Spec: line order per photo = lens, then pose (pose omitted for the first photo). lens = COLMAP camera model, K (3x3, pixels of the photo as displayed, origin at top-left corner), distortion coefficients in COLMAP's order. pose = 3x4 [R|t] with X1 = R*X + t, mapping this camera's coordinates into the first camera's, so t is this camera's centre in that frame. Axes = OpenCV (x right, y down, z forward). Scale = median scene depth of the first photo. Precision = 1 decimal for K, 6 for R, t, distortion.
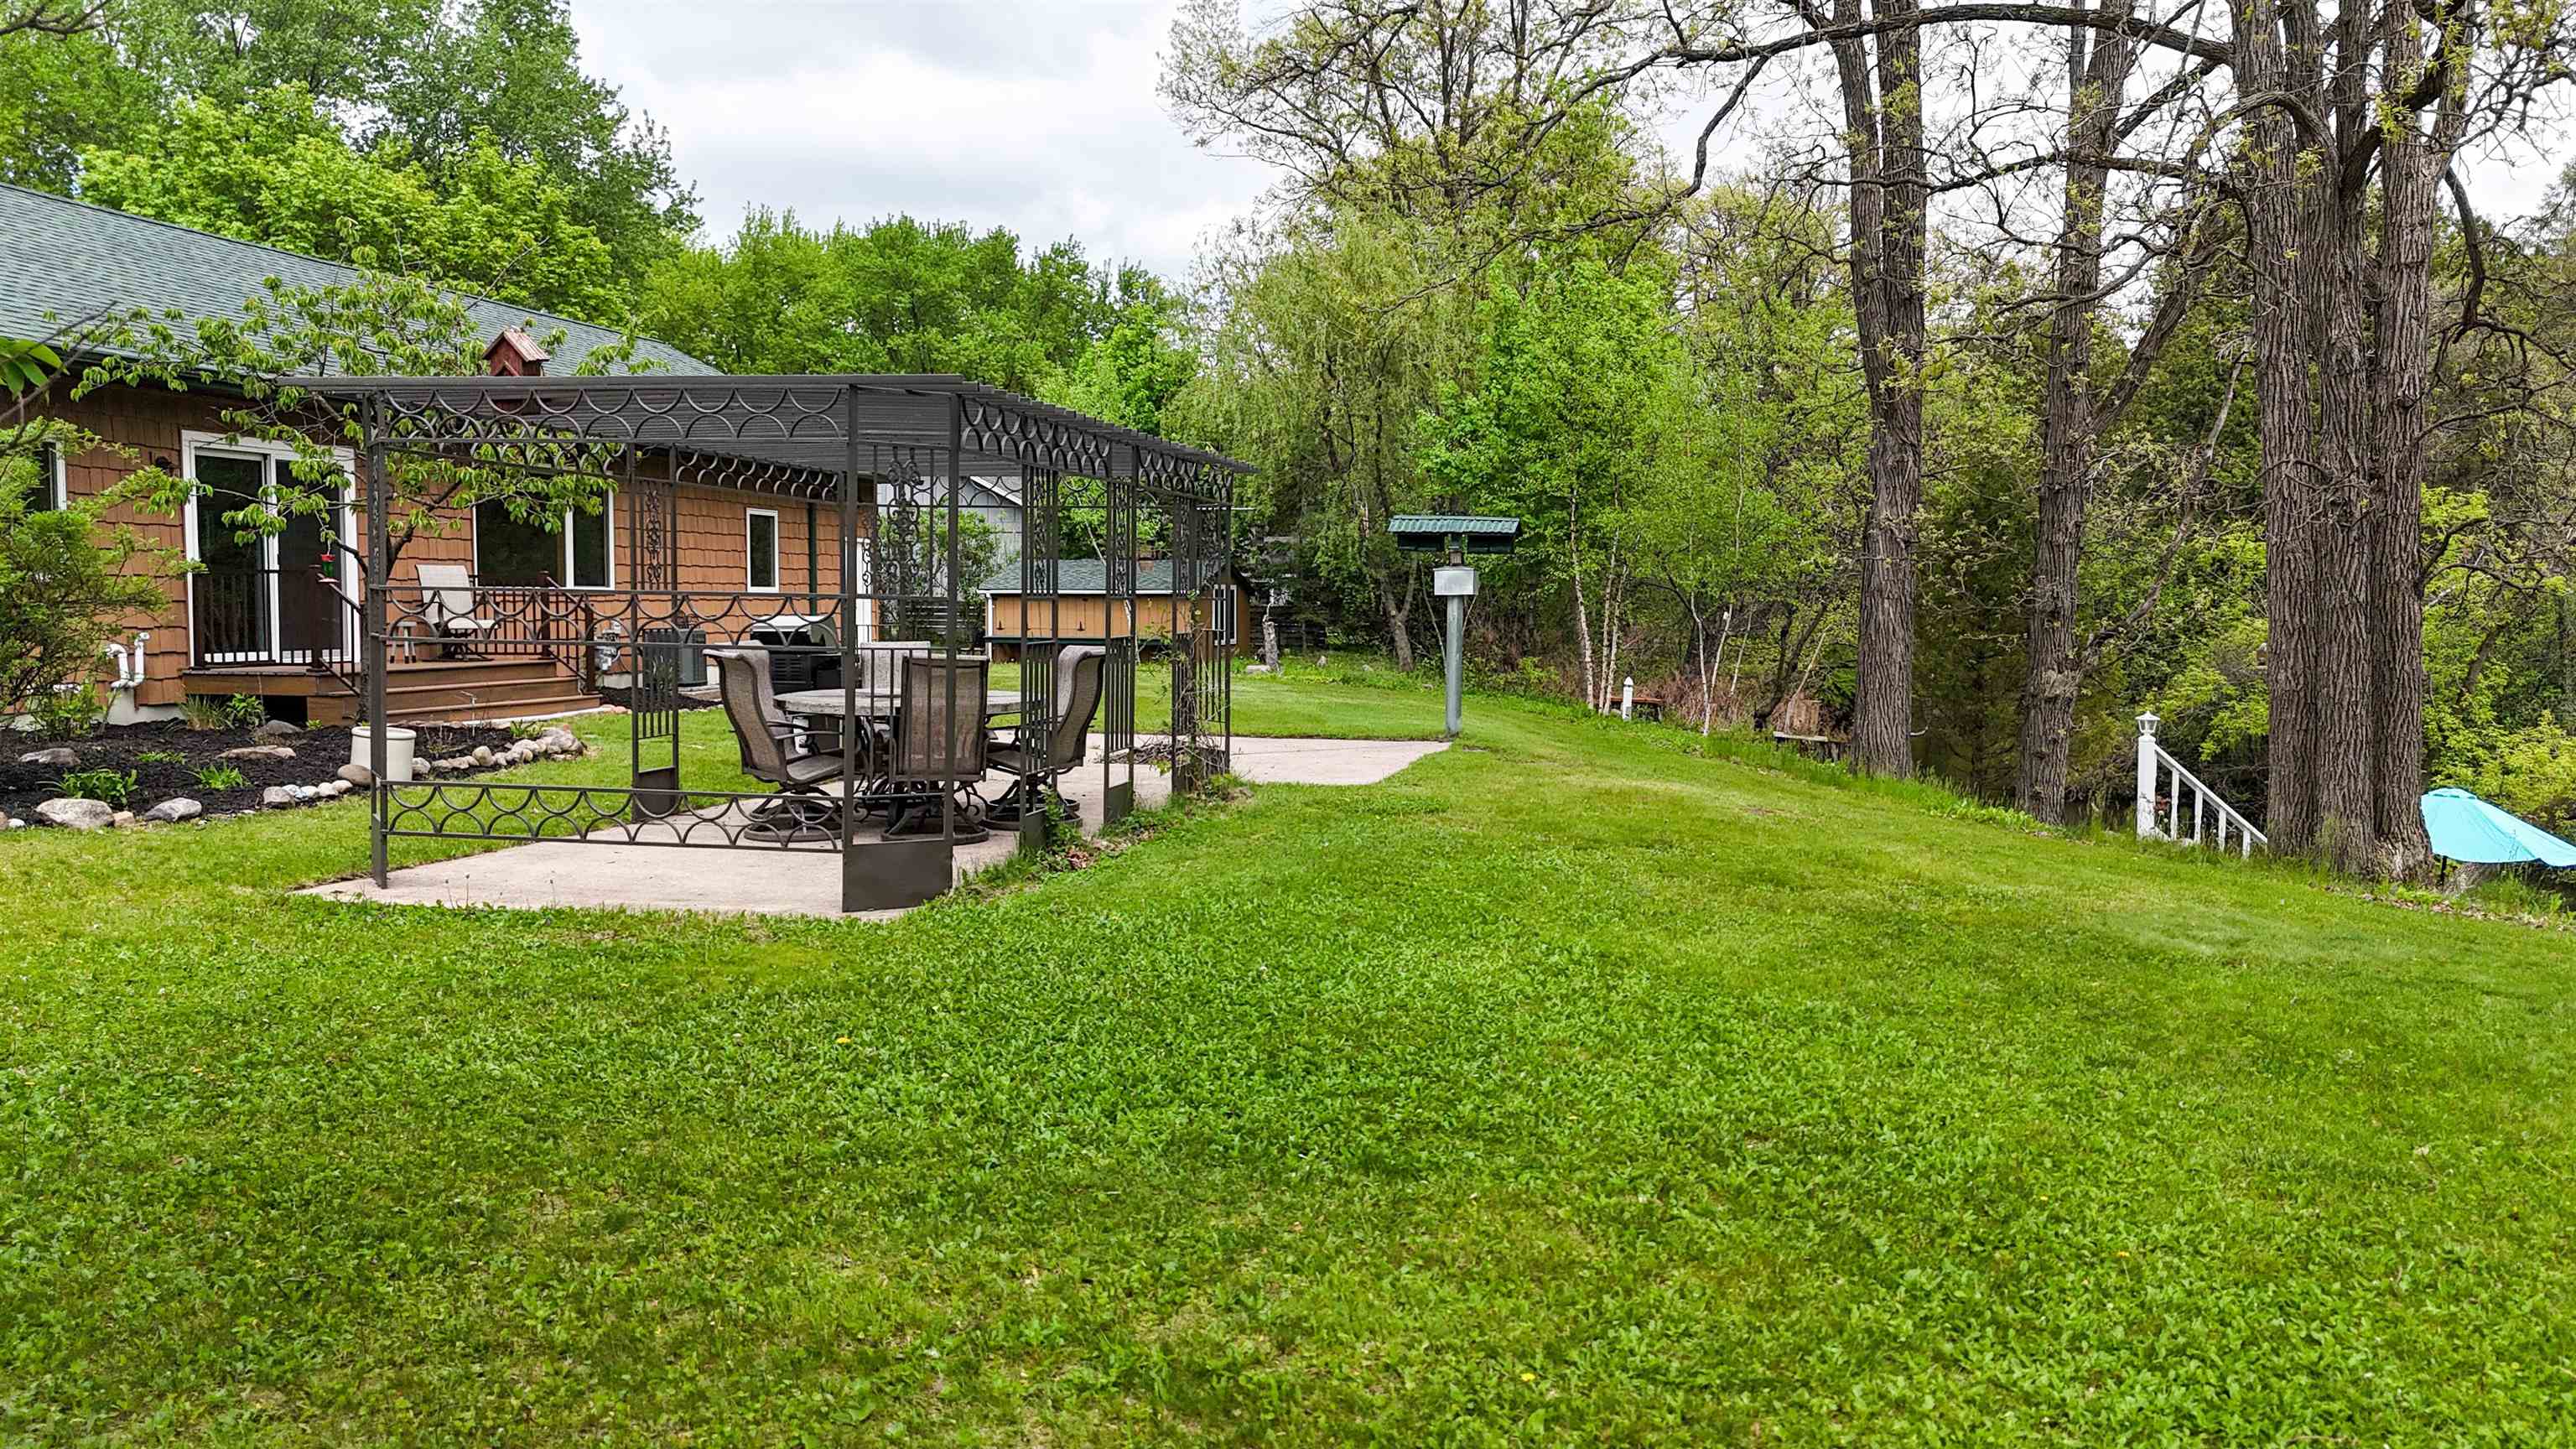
lens RADIAL K [[1852.9, 0, 1288.0], [0, 1852.9, 724.5], [0, 0, 1]] dist [0.010182, 0.001943]
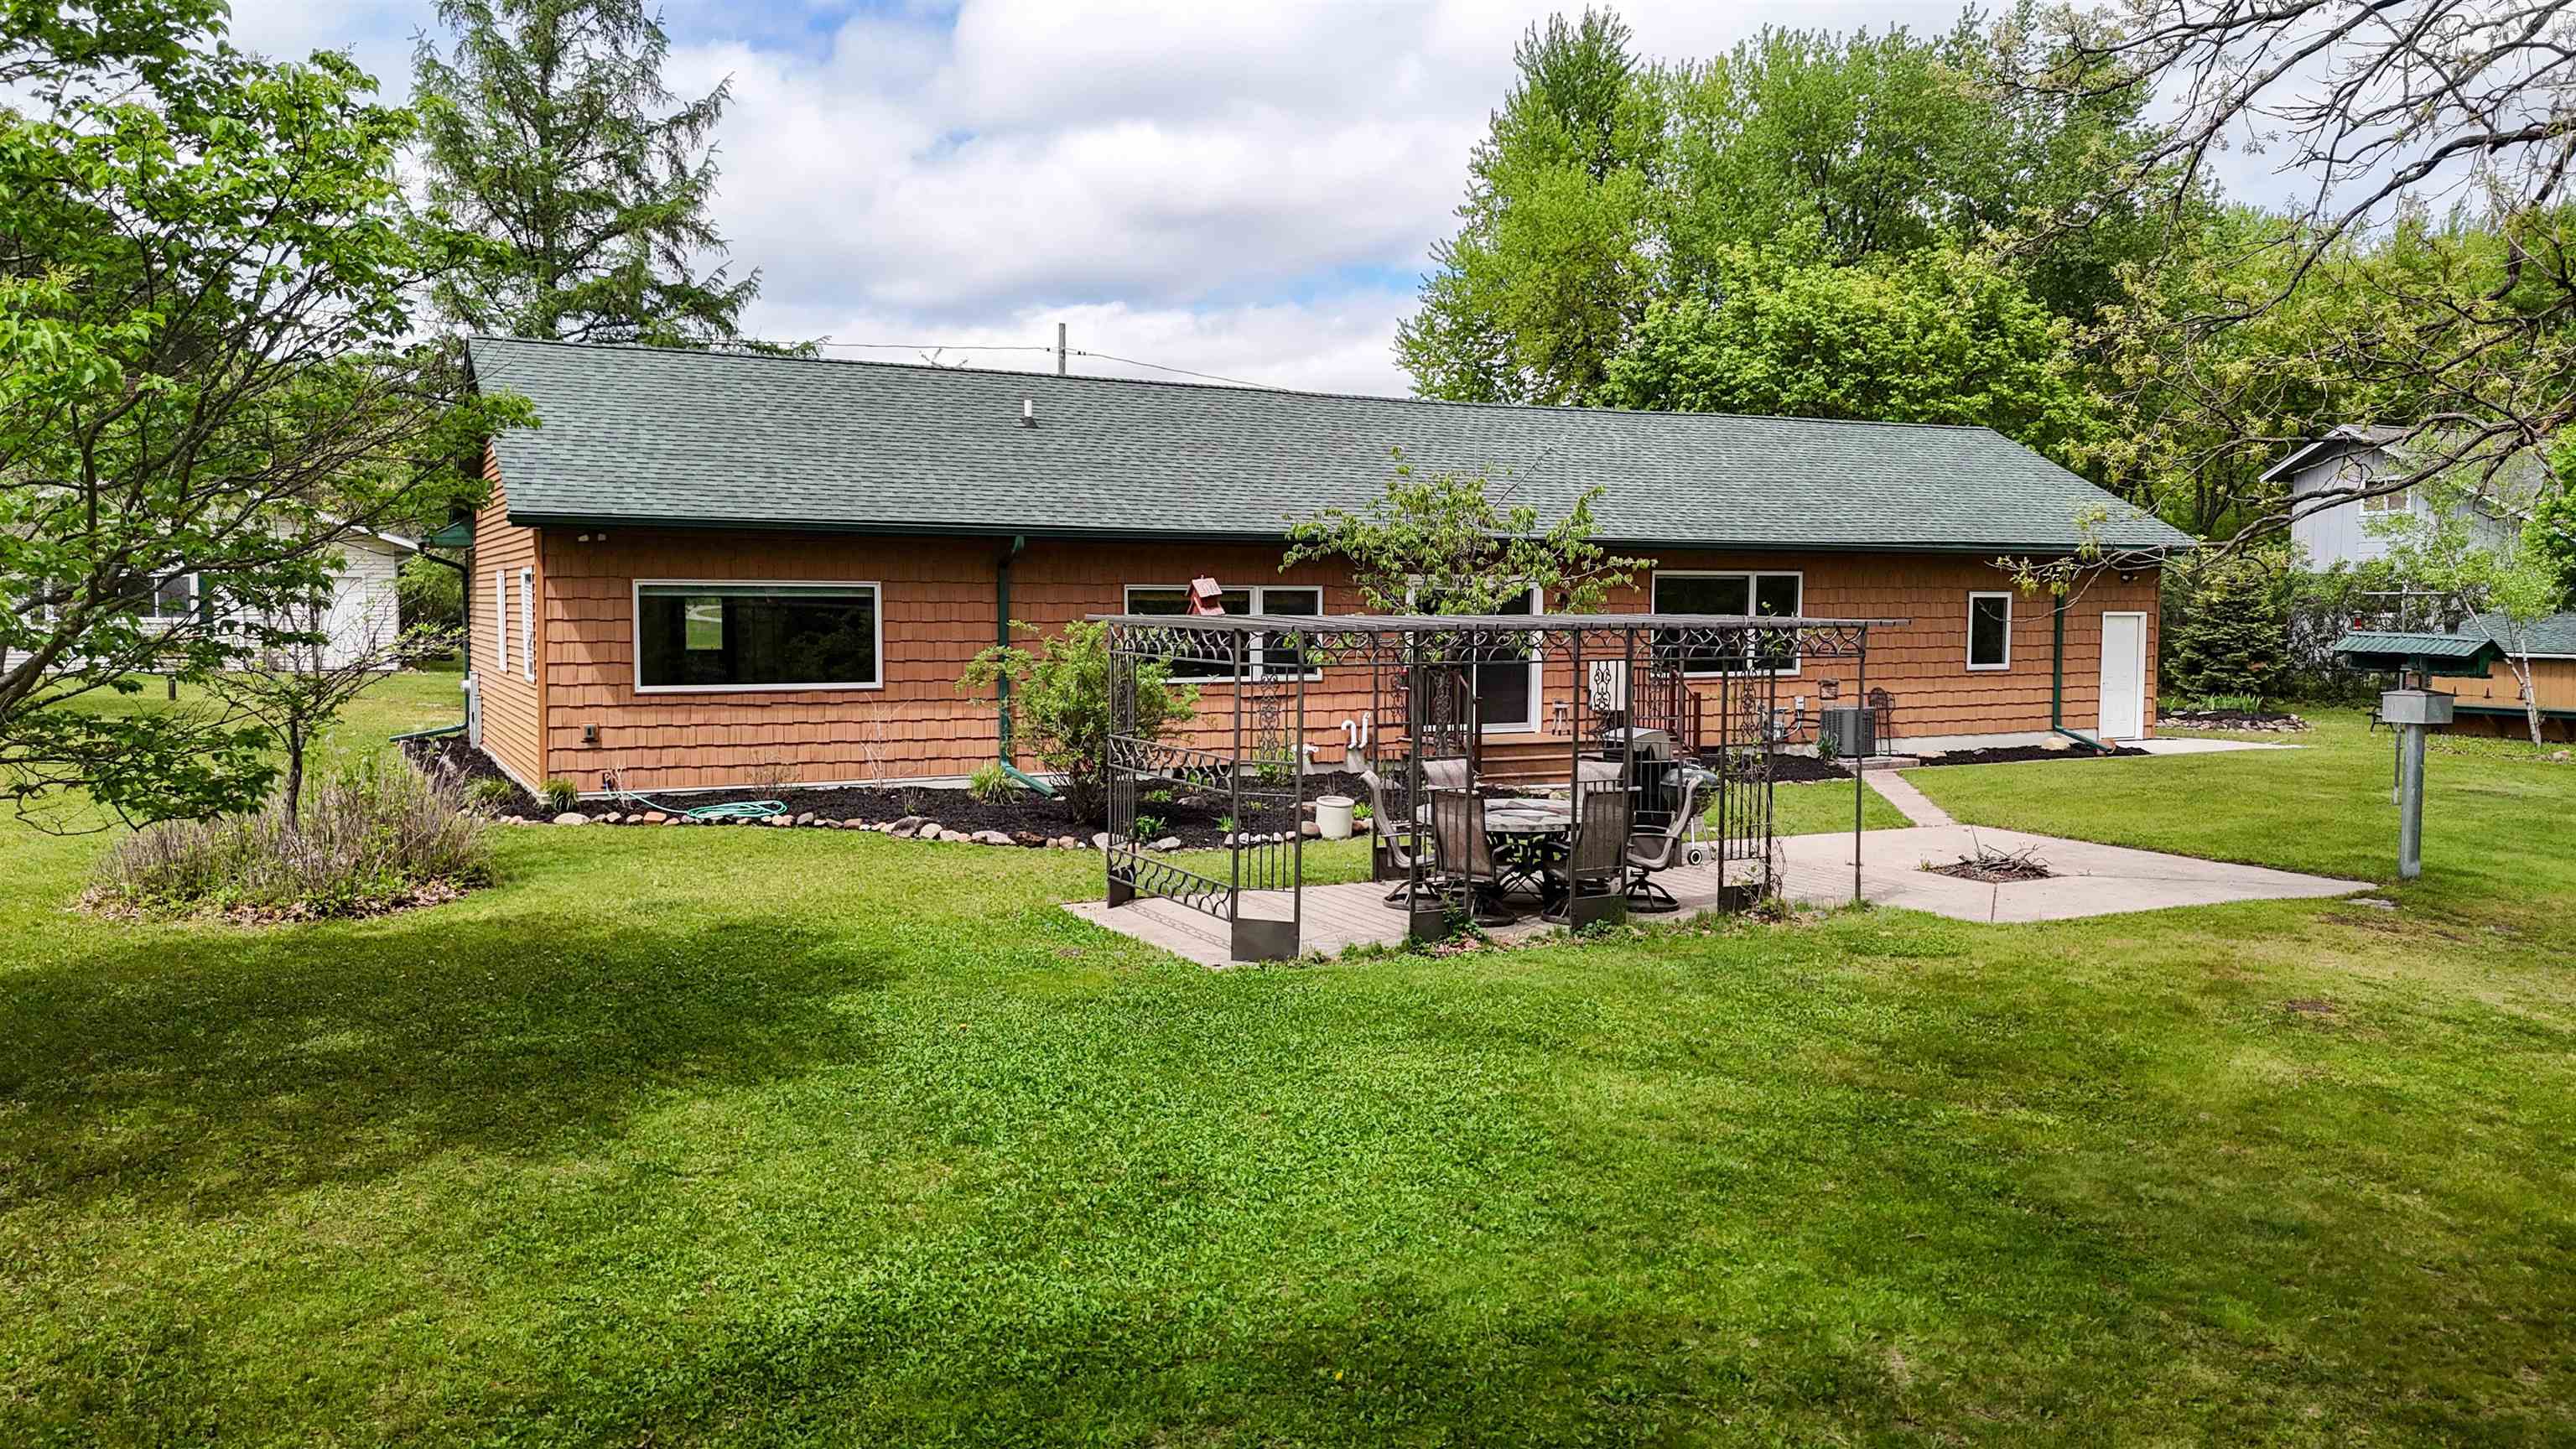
lens RADIAL K [[1852.9, 0, 1288.0], [0, 1852.9, 724.5], [0, 0, 1]] dist [0.010182, 0.001943]
pose [[0.618996, 0.047877, -0.783934, 0.461708], [-0.049970, 0.998519, 0.021526, -0.060857], [0.783803, 0.025848, 0.620471, 0.010330]]
